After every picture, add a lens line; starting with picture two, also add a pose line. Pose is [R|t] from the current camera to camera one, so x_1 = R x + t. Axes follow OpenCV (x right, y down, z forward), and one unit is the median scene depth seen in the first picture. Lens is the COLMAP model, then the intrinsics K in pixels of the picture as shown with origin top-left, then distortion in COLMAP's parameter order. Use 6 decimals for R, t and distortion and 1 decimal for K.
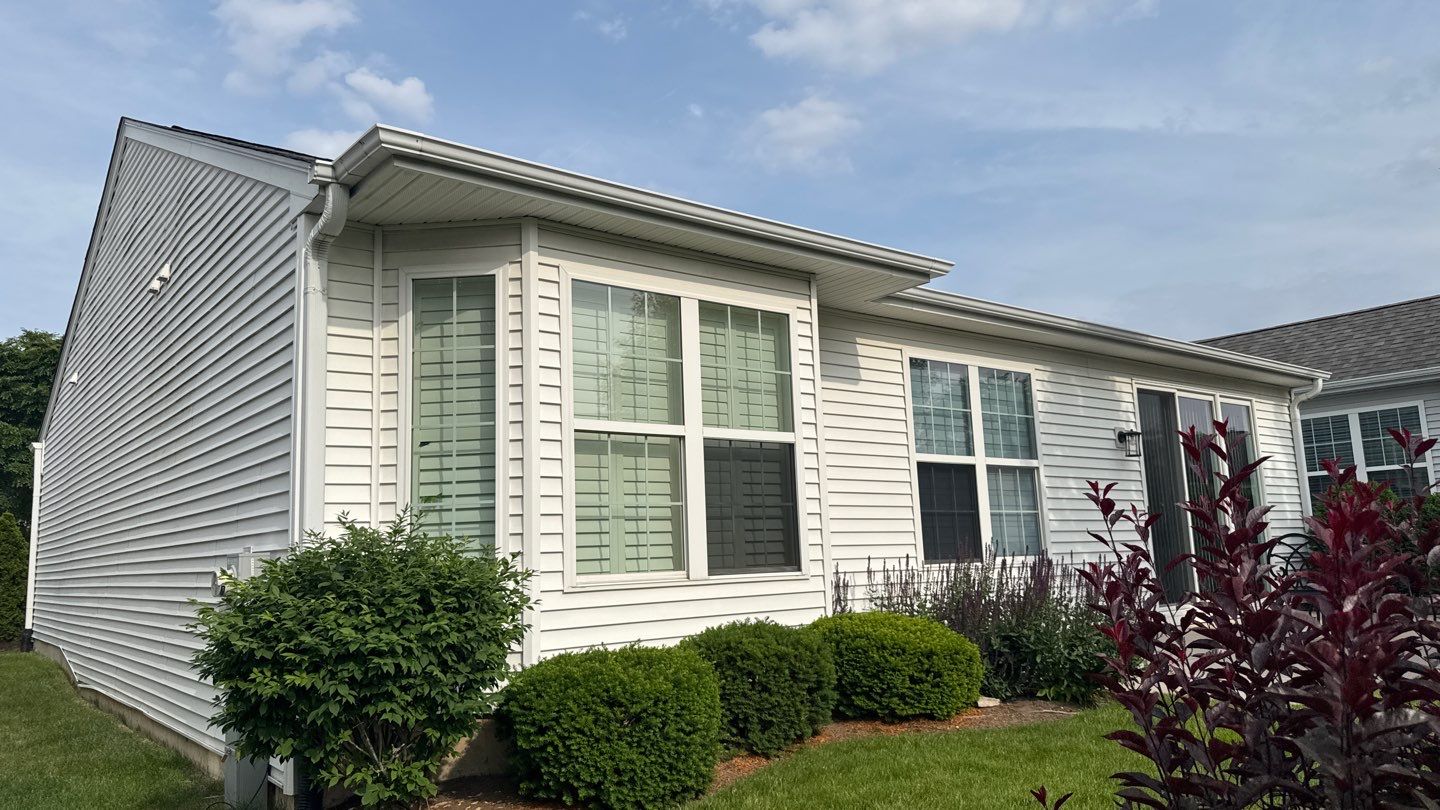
lens RADIAL K [[1037.6, 0, 718.5], [0, 1037.6, 398.9], [0, 0, 1]] dist [-0.014767, -0.014637]
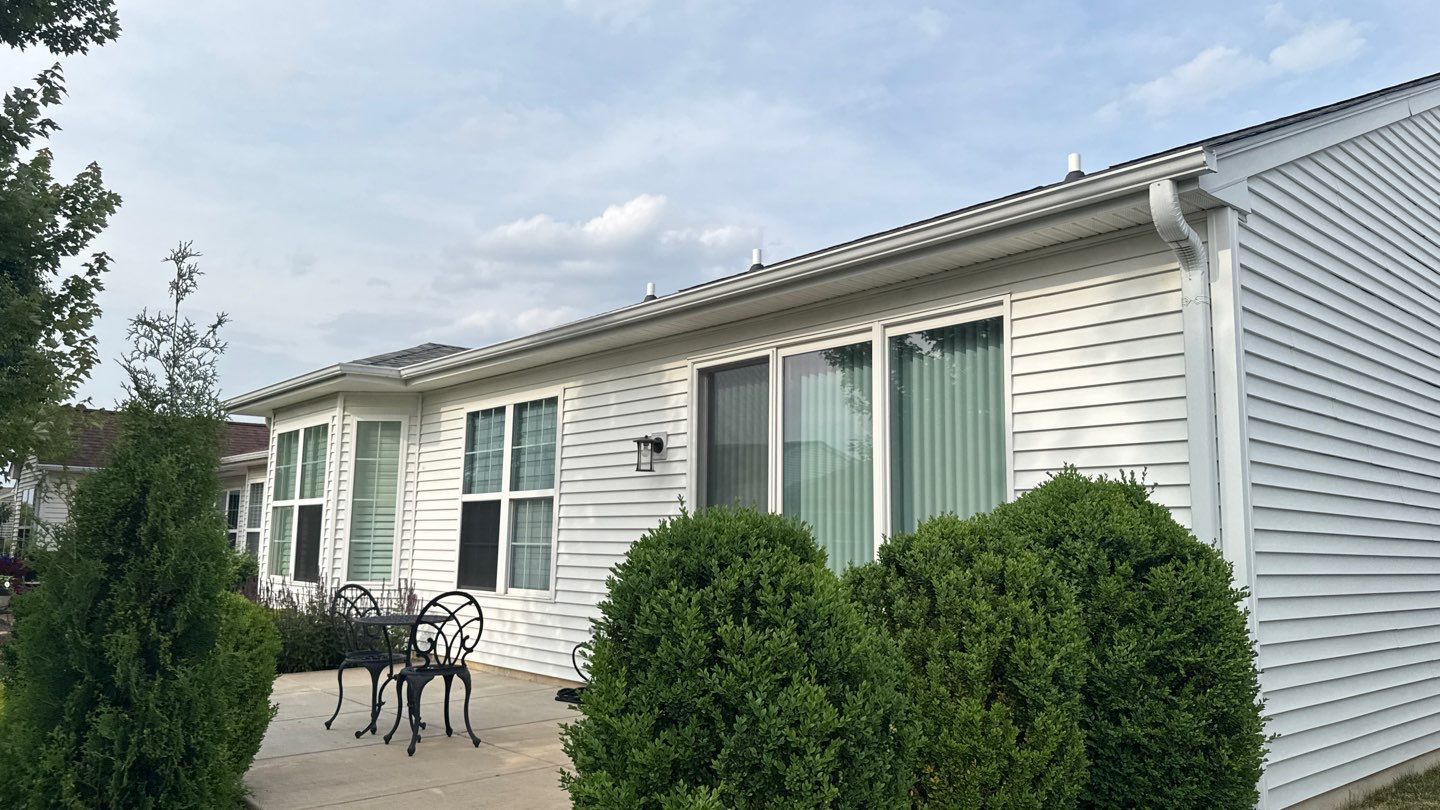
lens RADIAL K [[1037.6, 0, 719.3], [0, 1037.6, 409.2], [0, 0, 1]] dist [-0.014767, -0.014637]
pose [[0.057739, -0.106055, -0.992682, 1.292953], [0.130418, 0.986621, -0.097822, 0.102258], [0.989776, -0.123816, 0.070798, 1.126345]]
